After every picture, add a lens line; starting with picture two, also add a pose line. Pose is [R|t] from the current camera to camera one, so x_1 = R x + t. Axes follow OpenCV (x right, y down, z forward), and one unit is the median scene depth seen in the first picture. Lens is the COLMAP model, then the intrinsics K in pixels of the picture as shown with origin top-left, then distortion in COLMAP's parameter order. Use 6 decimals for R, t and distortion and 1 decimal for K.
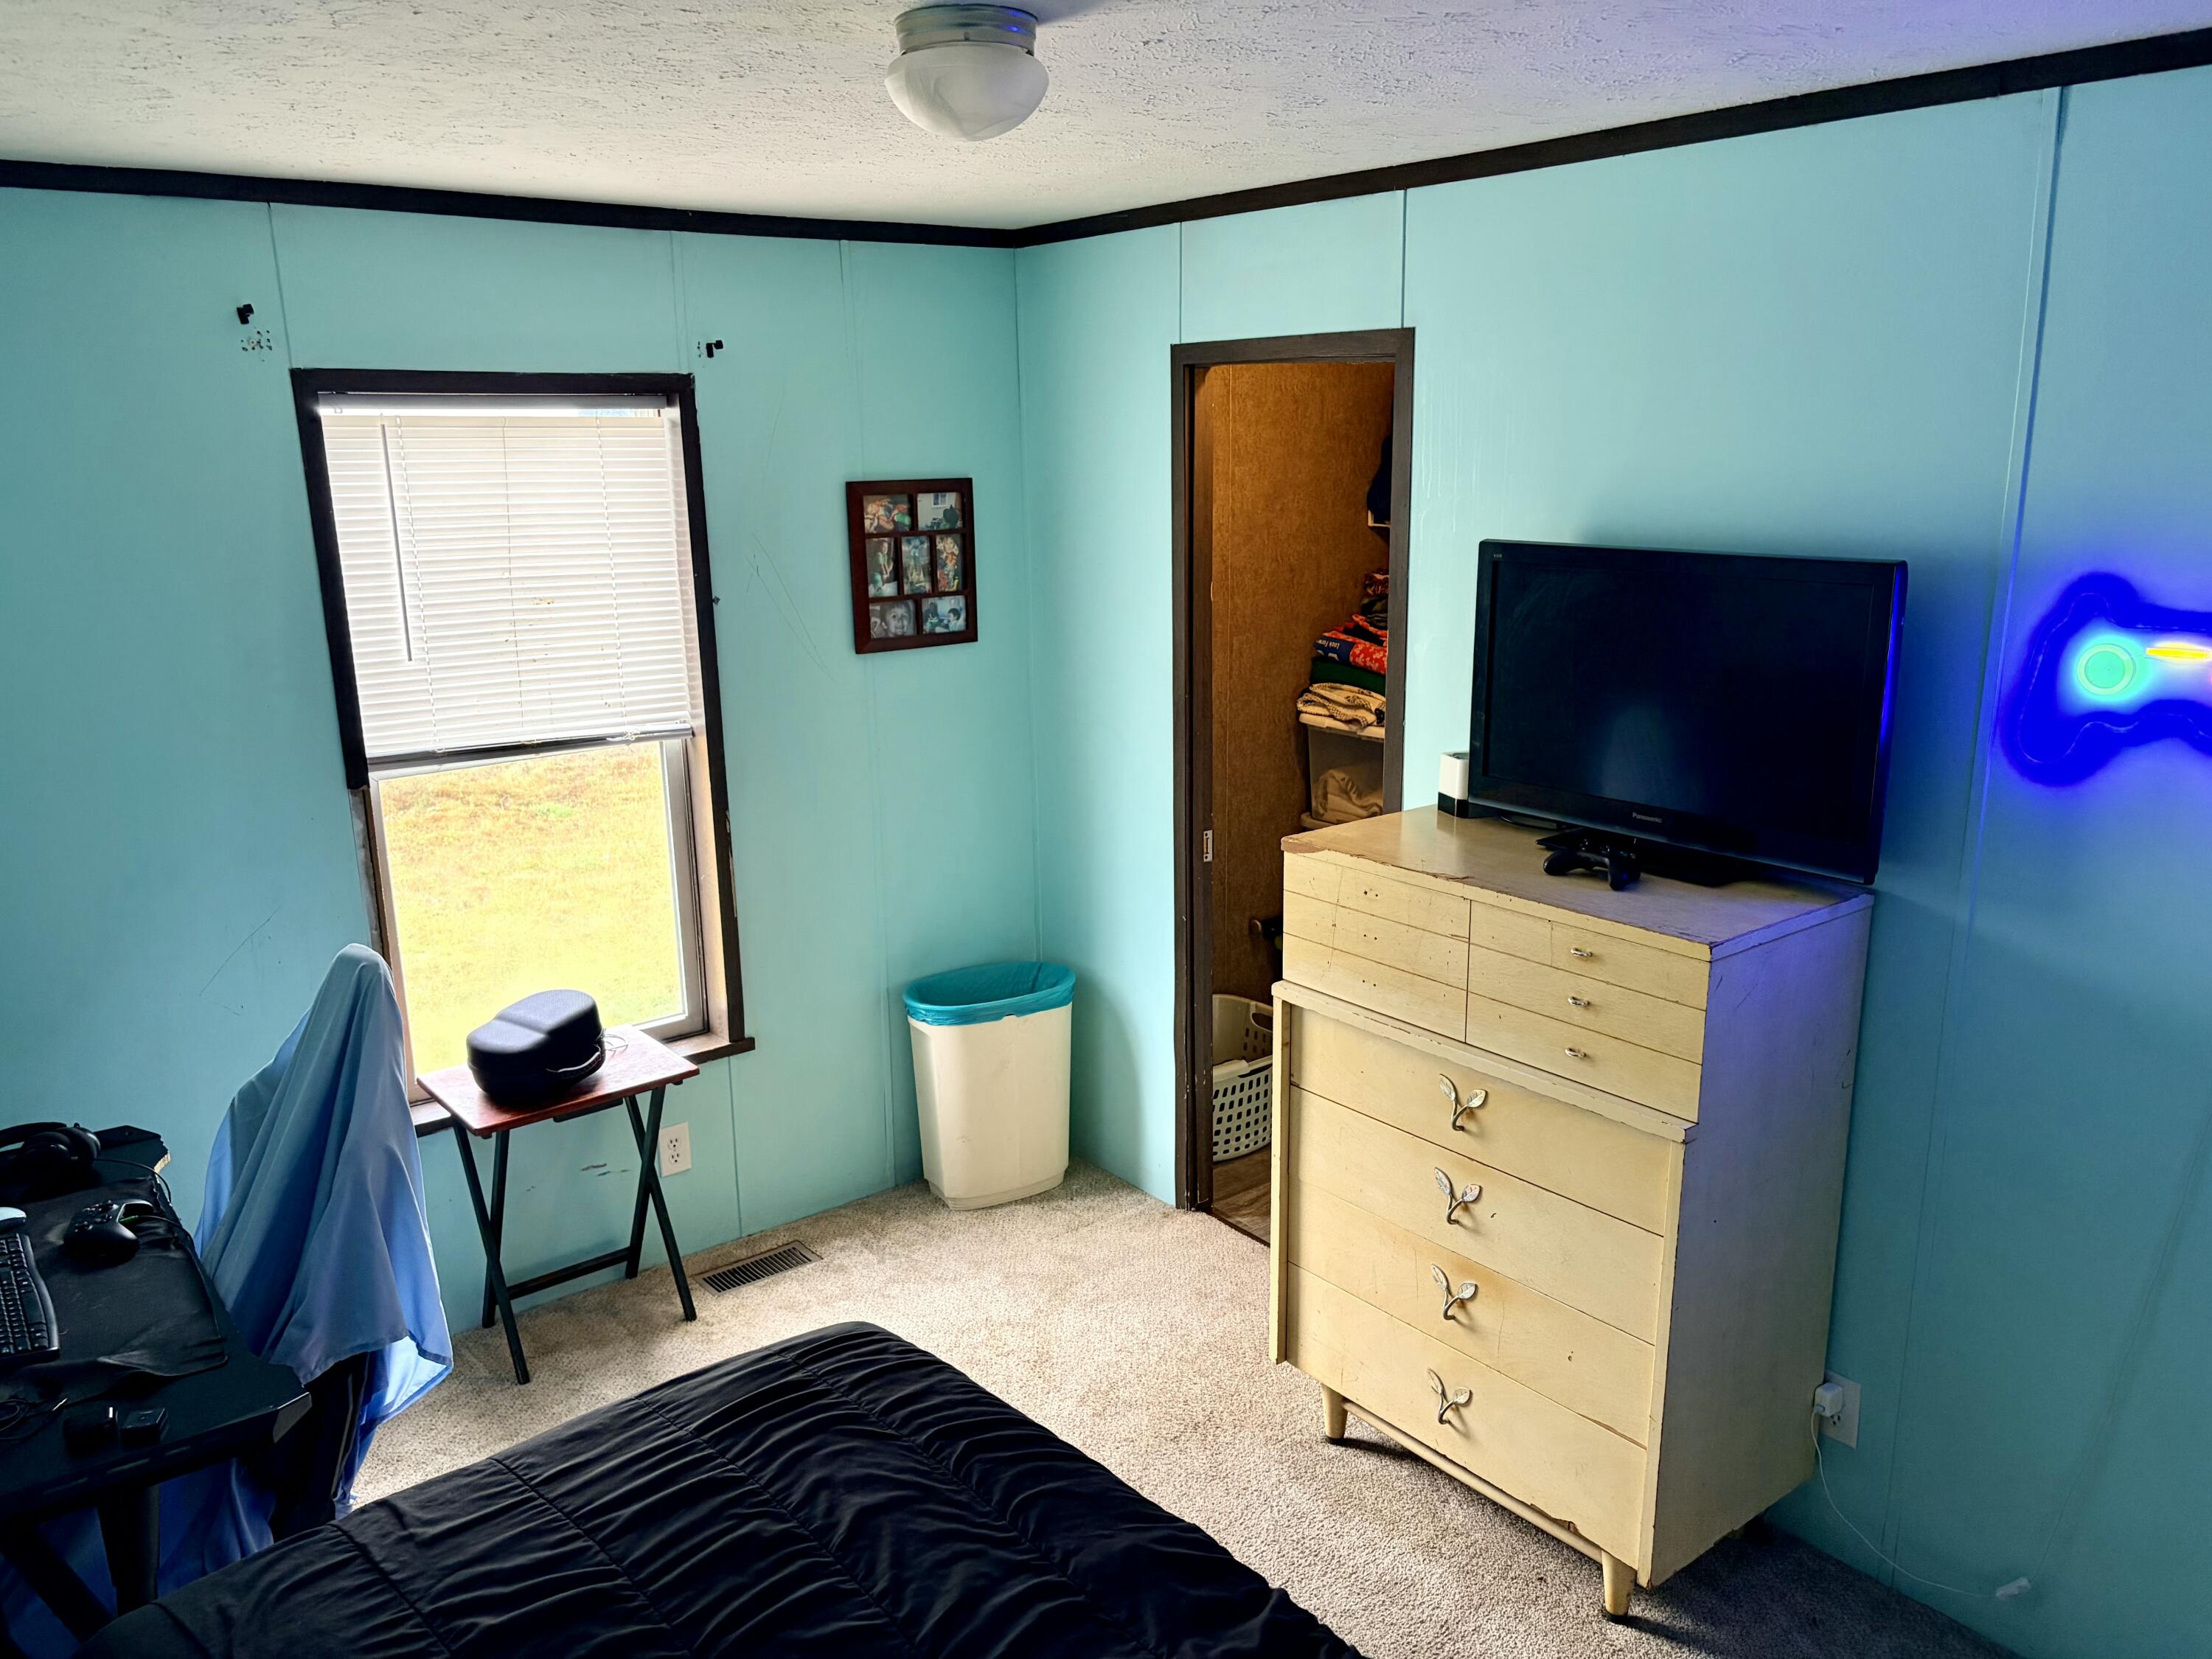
lens RADIAL K [[1661.6, 0, 1104.8], [0, 1661.6, 843.8], [0, 0, 1]] dist [0.044198, -0.042252]
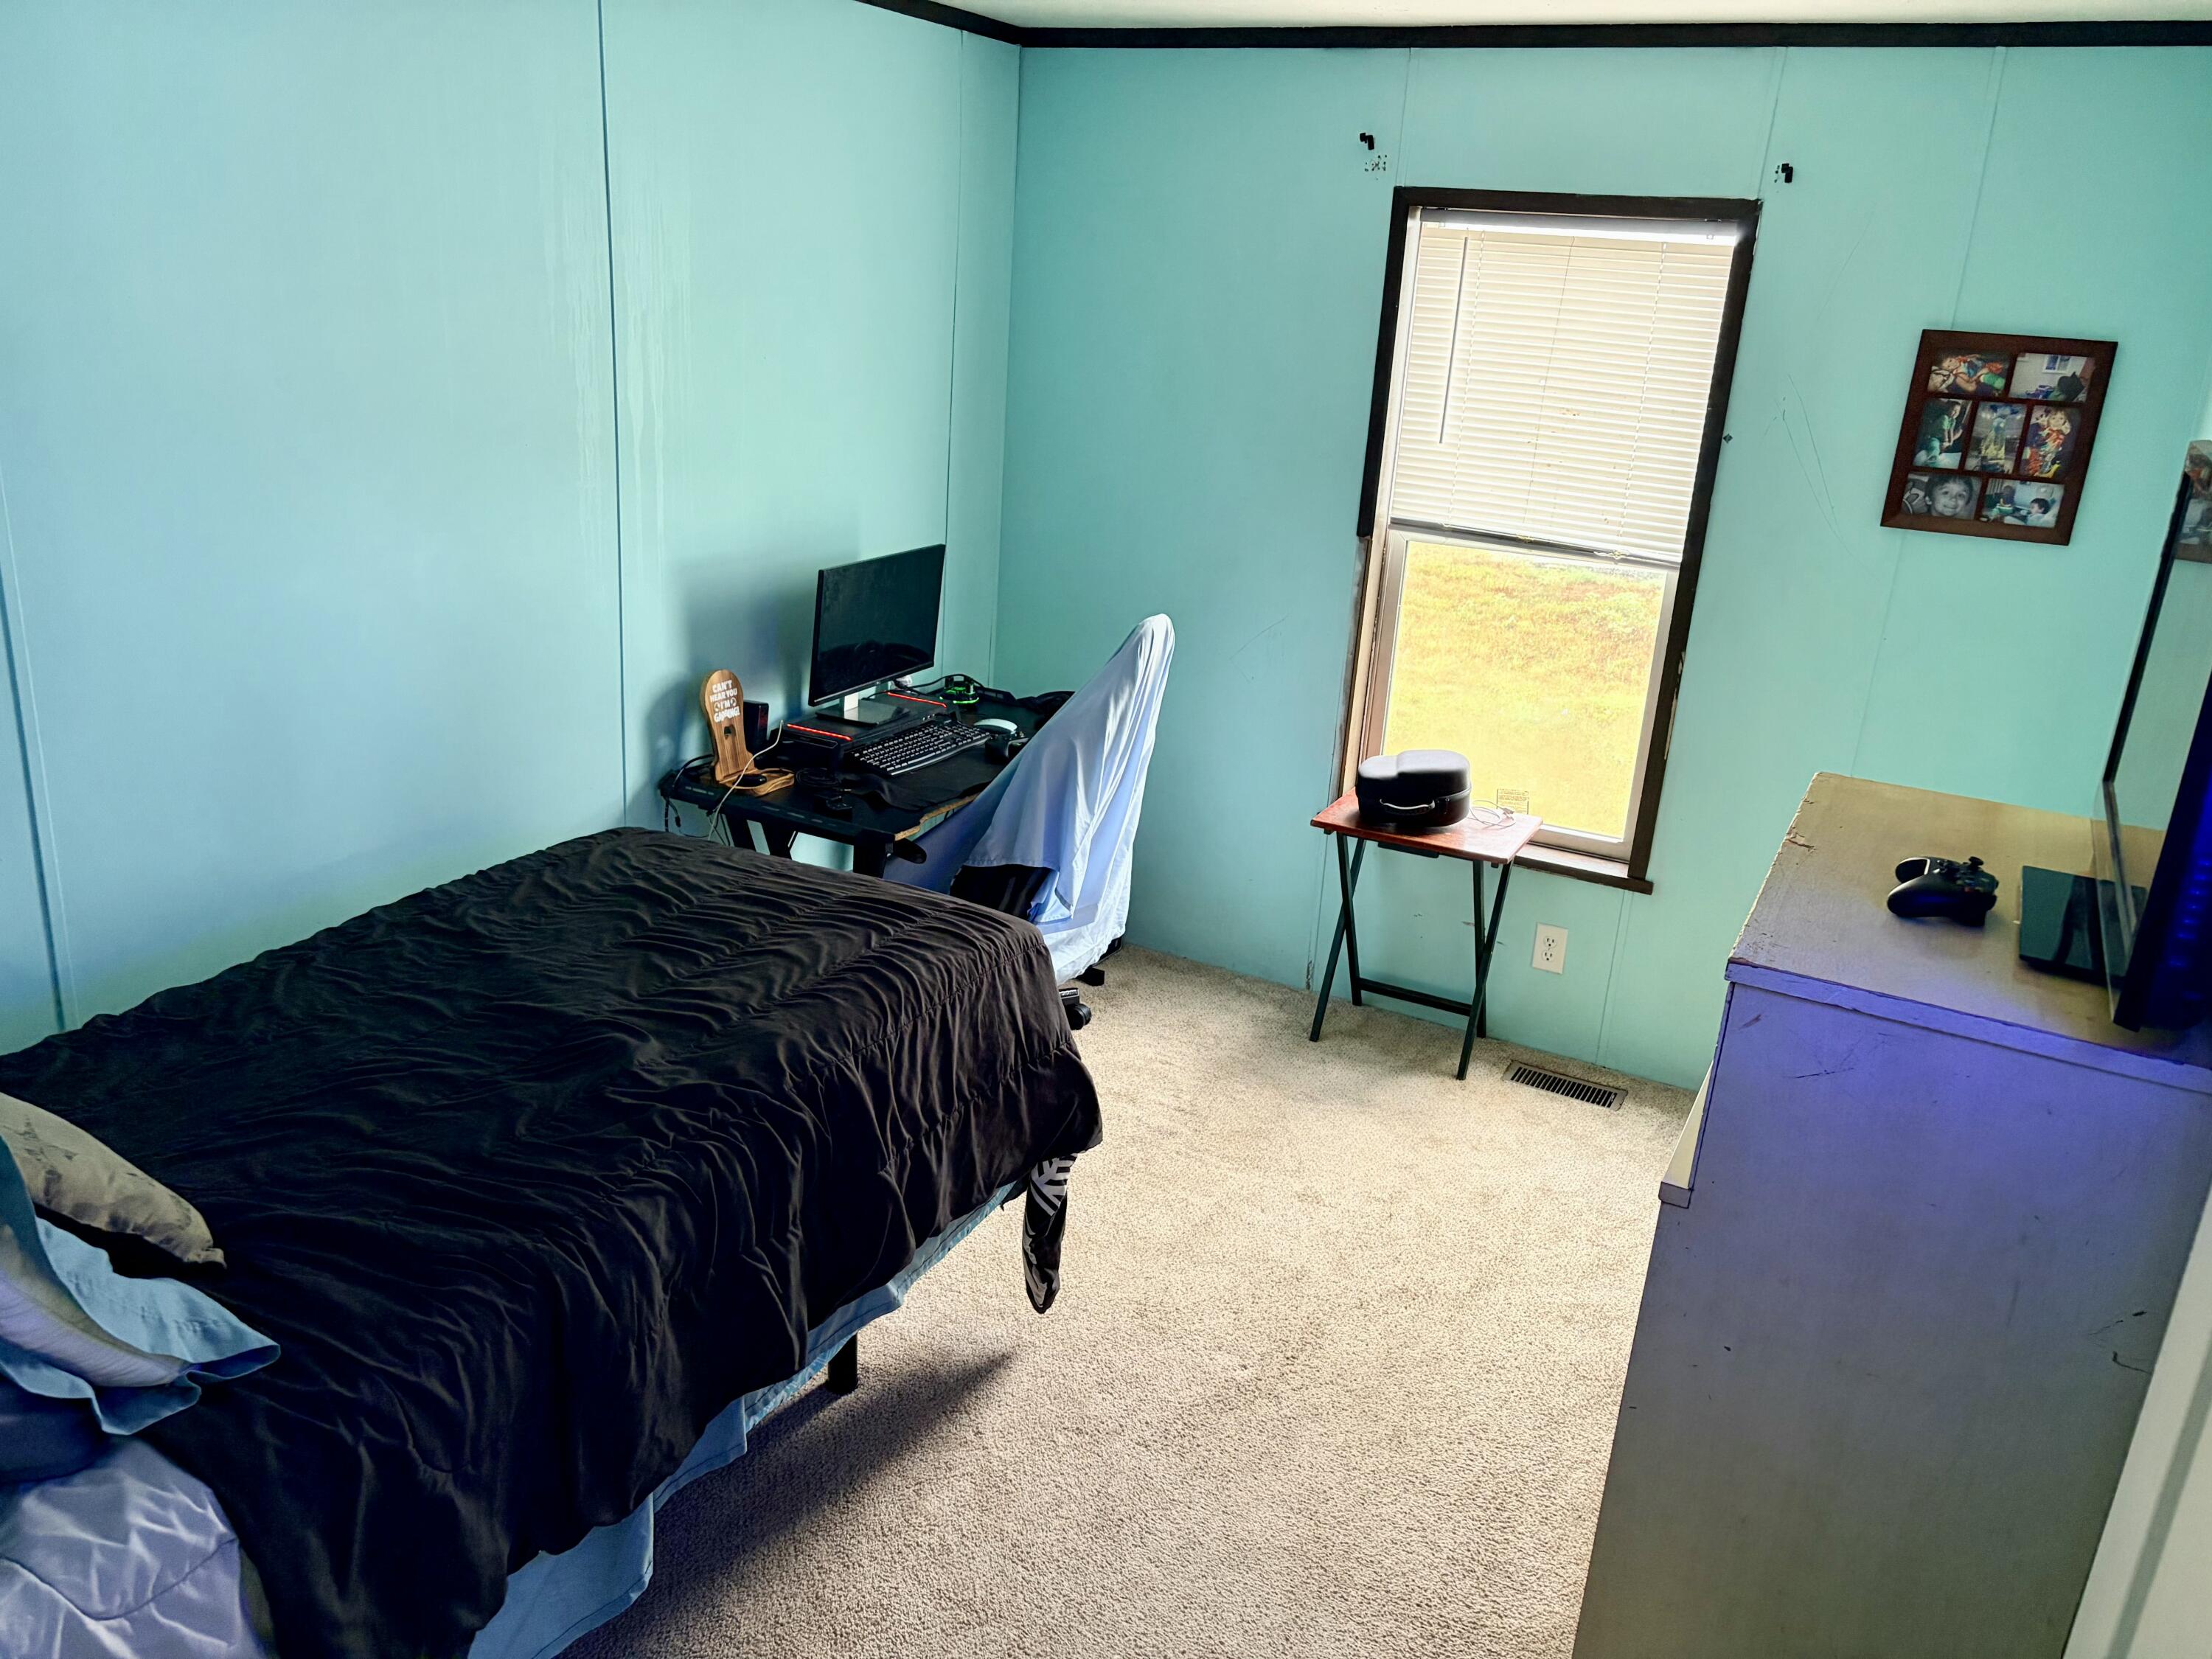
lens RADIAL K [[1661.6, 0, 1102.9], [0, 1661.6, 828.6], [0, 0, 1]] dist [0.044198, -0.042252]
pose [[0.399293, 0.330074, -0.855346, 0.504861], [-0.285815, 0.931267, 0.225947, -0.045908], [0.871134, 0.154252, 0.466189, 0.240220]]
